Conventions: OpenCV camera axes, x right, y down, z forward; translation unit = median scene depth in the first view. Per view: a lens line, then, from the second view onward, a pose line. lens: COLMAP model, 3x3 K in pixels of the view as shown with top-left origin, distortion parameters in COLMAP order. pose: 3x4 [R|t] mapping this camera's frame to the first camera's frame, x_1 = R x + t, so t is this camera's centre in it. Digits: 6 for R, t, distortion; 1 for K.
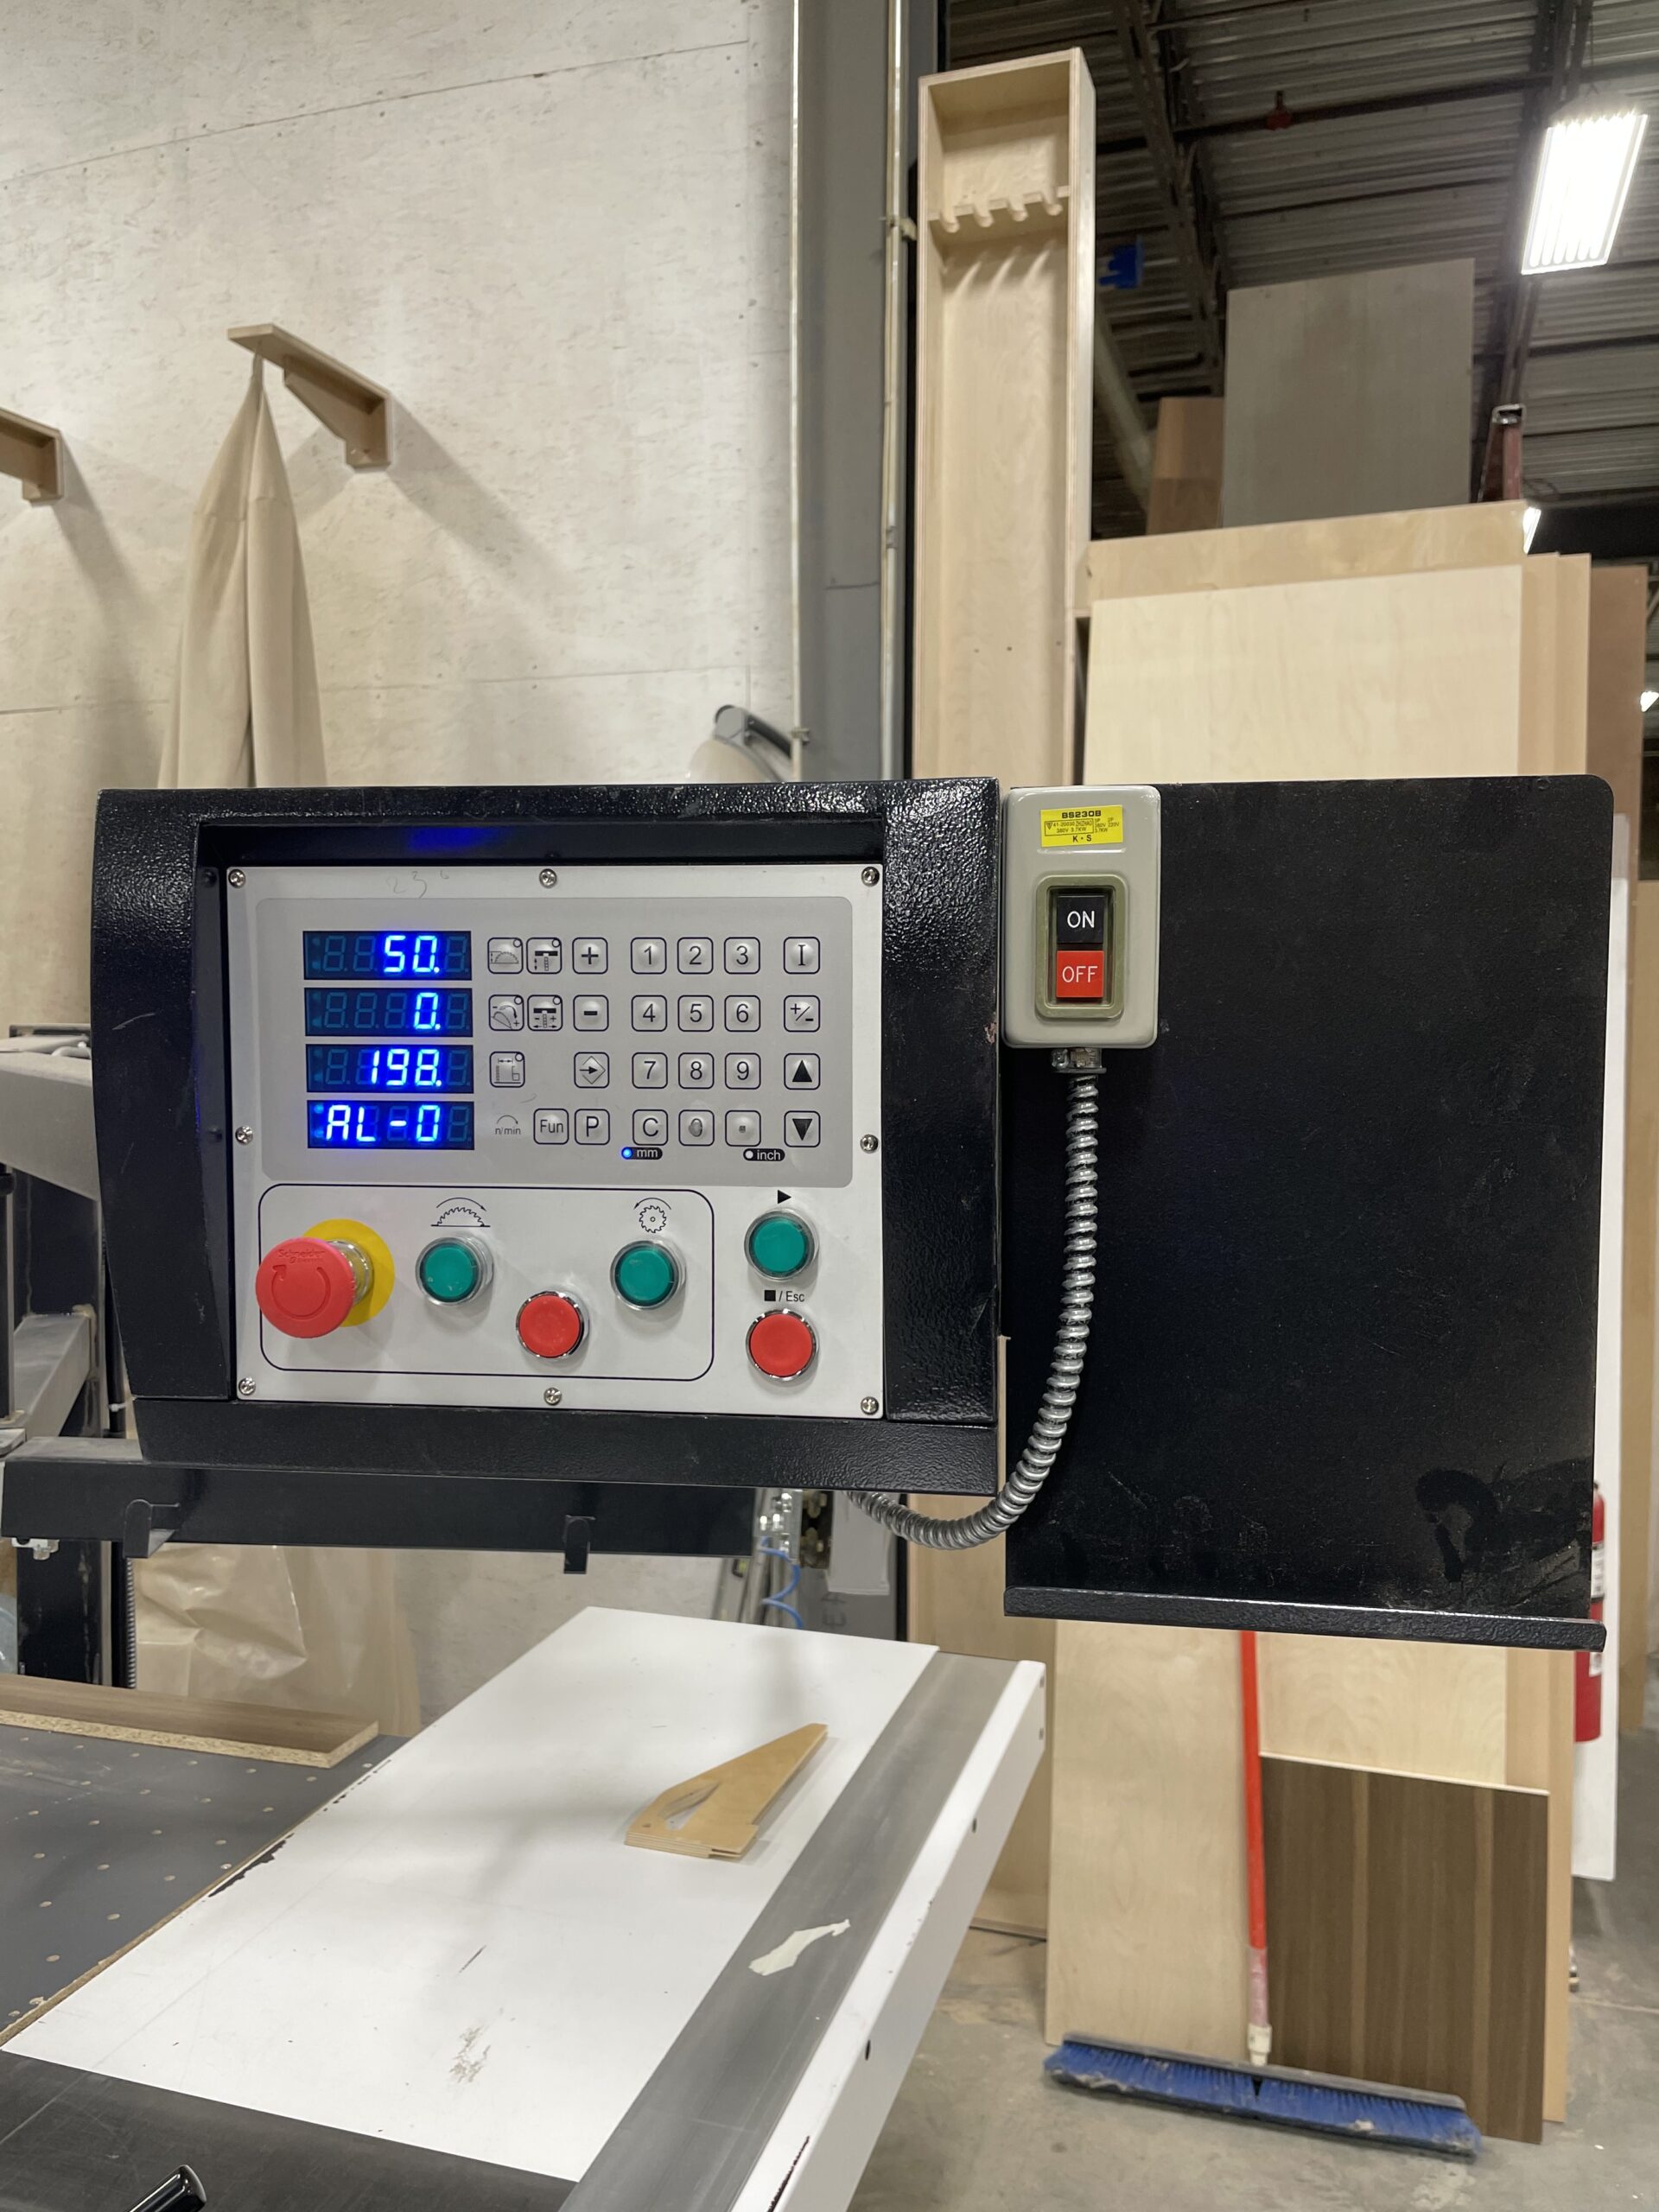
lens RADIAL K [[1661.0, 0, 835.8], [0, 1661.0, 1118.2], [0, 0, 1]] dist [0.092766, -0.125157]
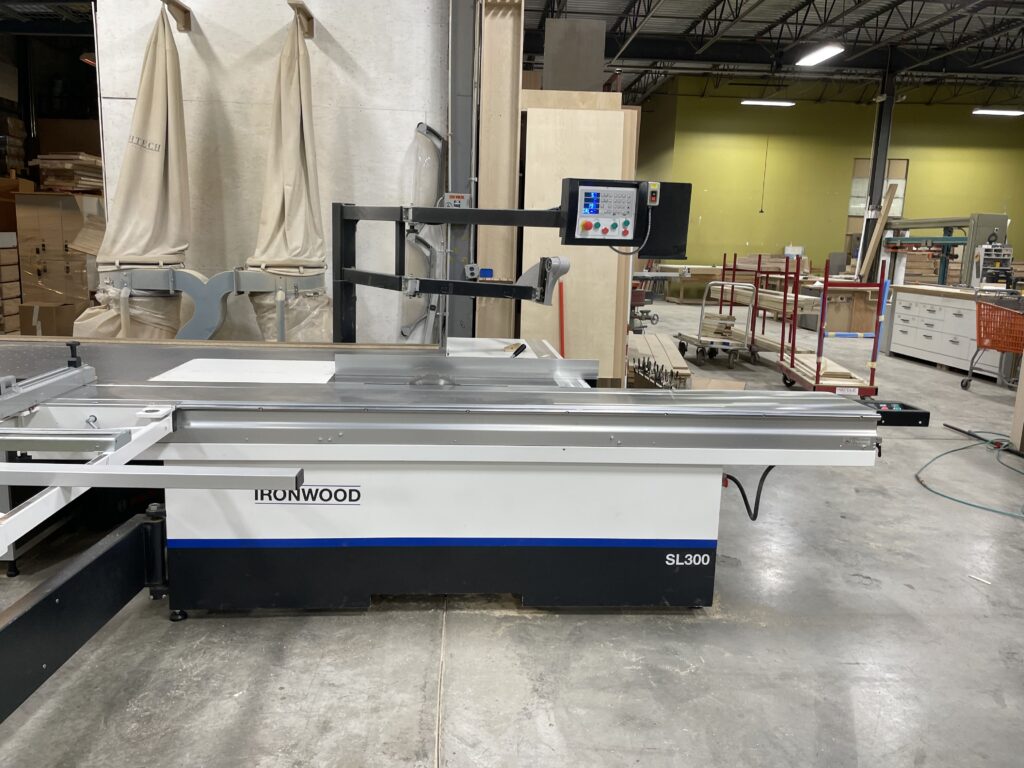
lens RADIAL K [[768.9, 0, 506.0], [0, 768.9, 378.8], [0, 0, 1]] dist [0.092766, -0.125157]
pose [[0.934276, -0.039472, 0.354358, -0.518676], [-0.007393, 0.991495, 0.129932, 0.086423], [-0.356473, -0.124012, 0.926039, -0.708543]]
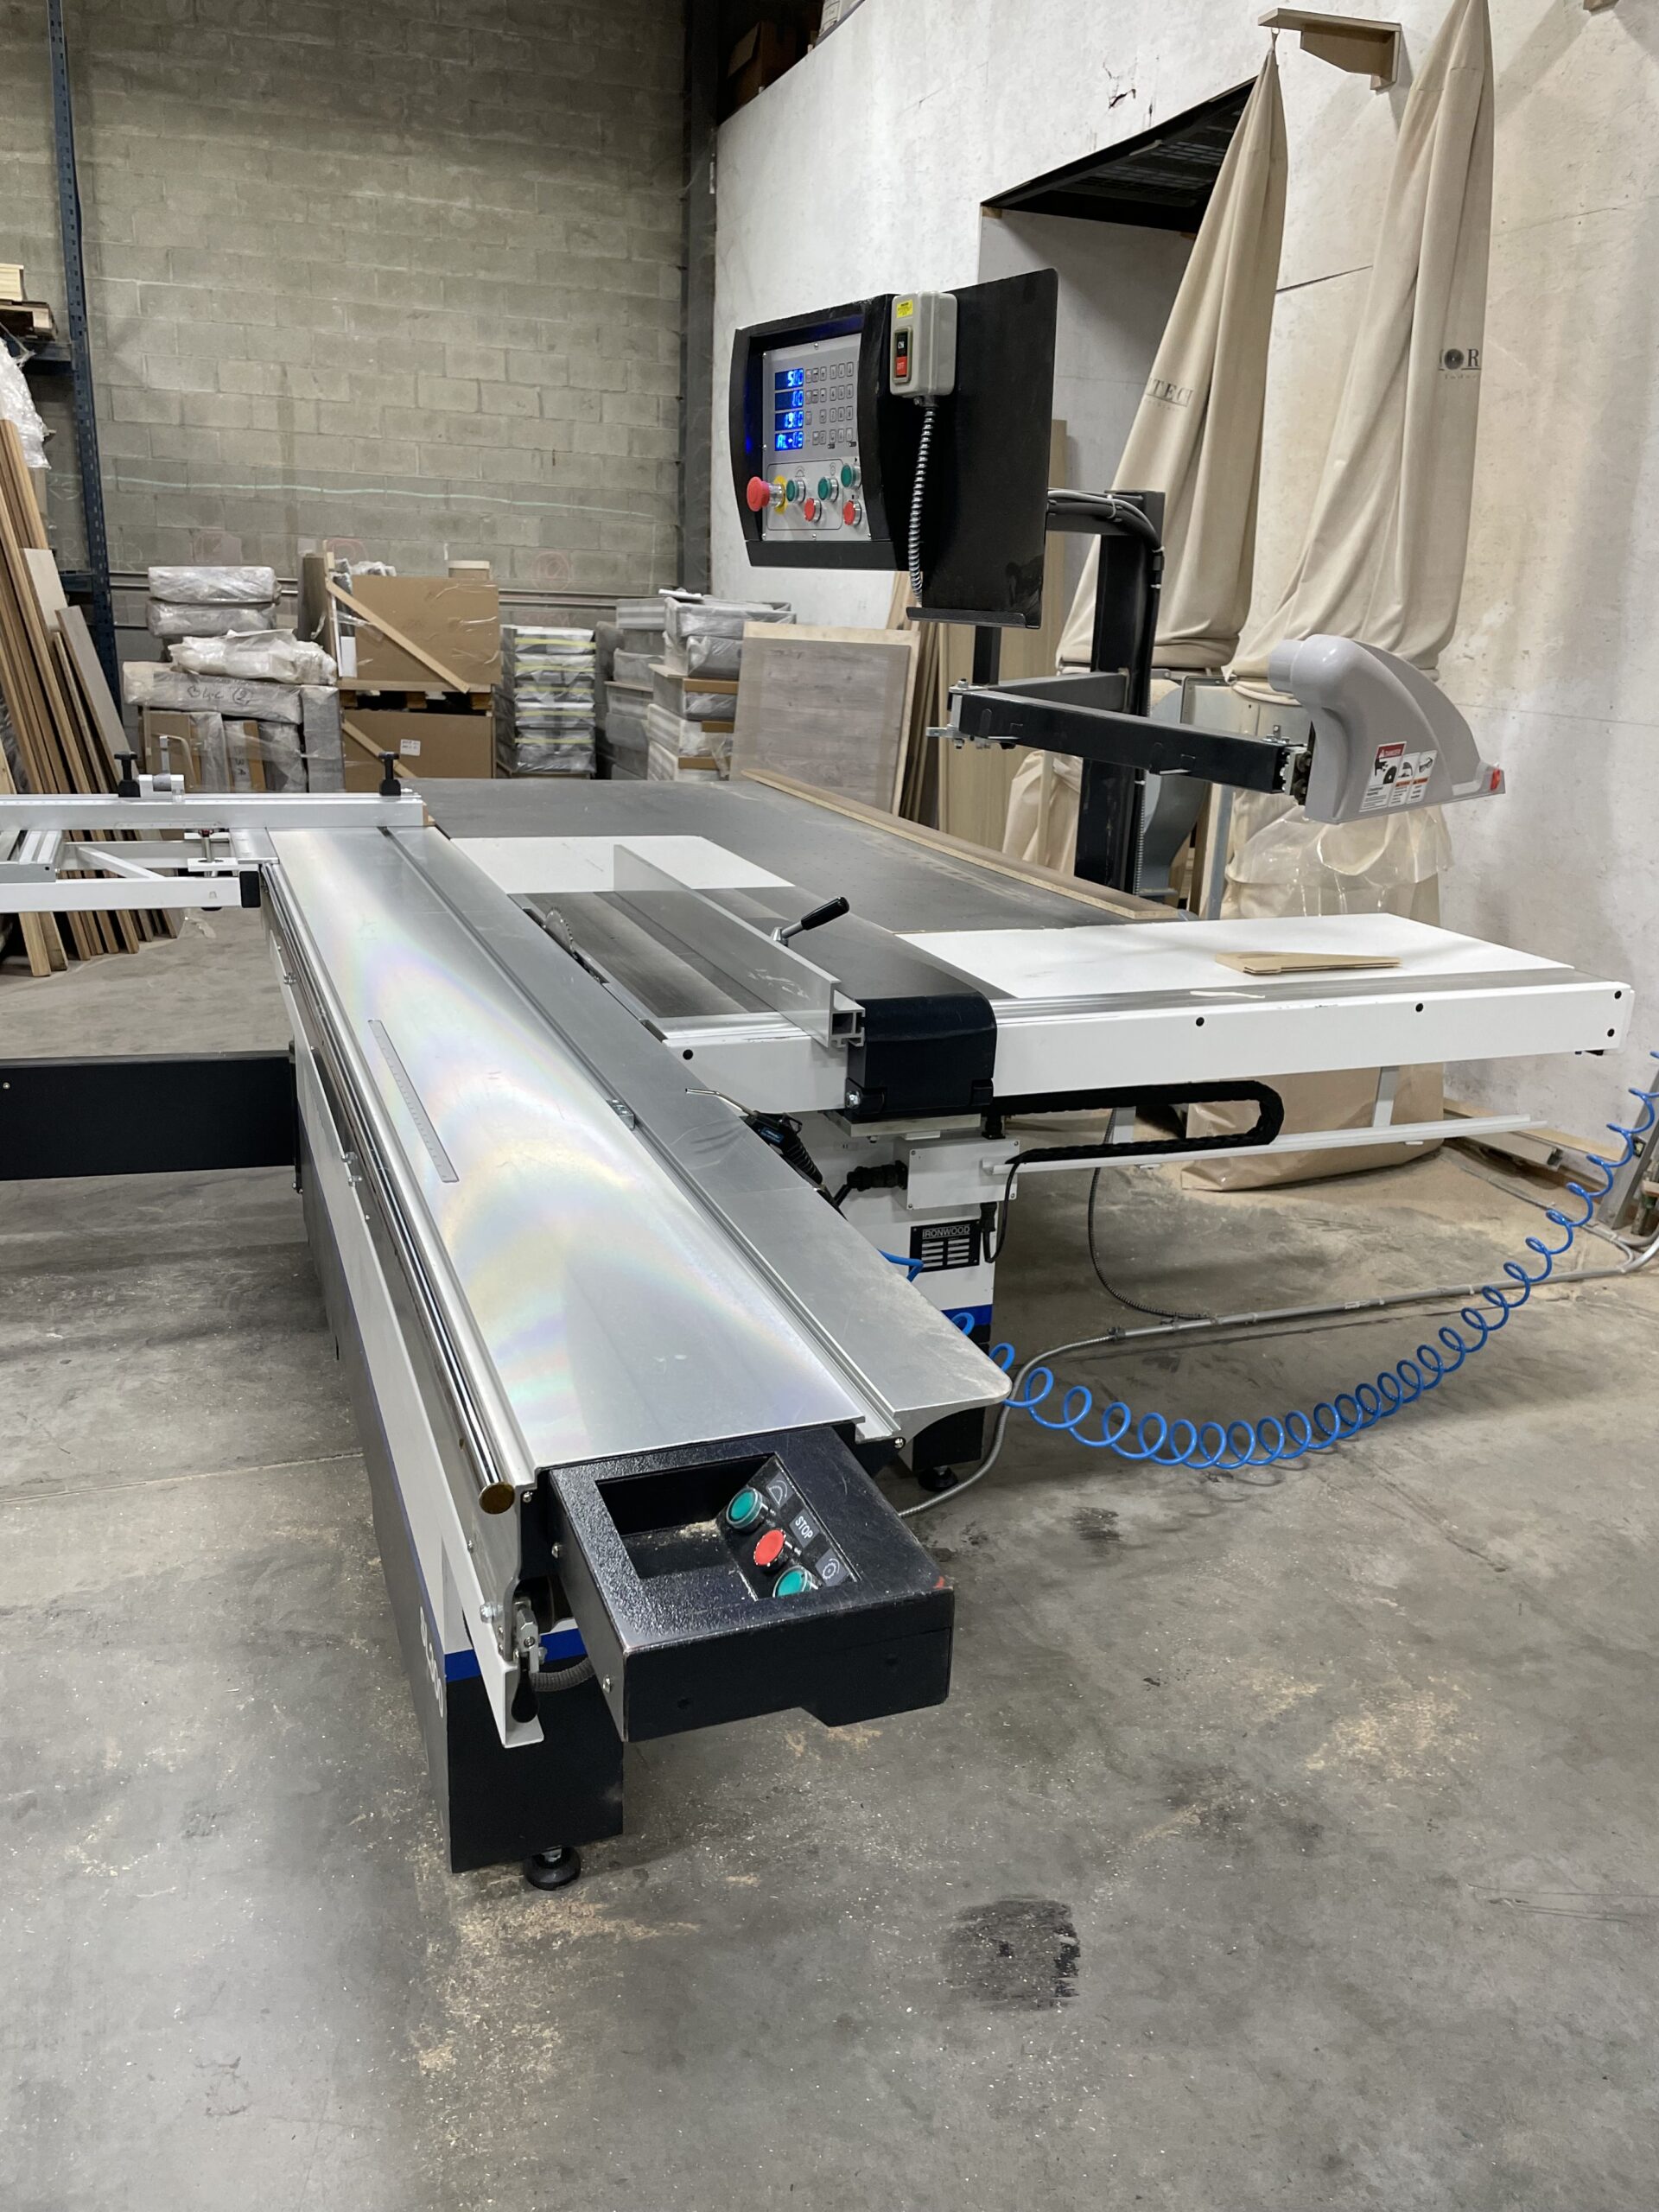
lens RADIAL K [[1685.2, 0, 831.4], [0, 1685.2, 1087.8], [0, 0, 1]] dist [0.078903, -0.108705]
pose [[0.615123, 0.241932, -0.750395, 0.479061], [-0.075375, 0.965443, 0.249477, 0.072696], [0.784820, -0.096898, 0.612102, -0.186784]]
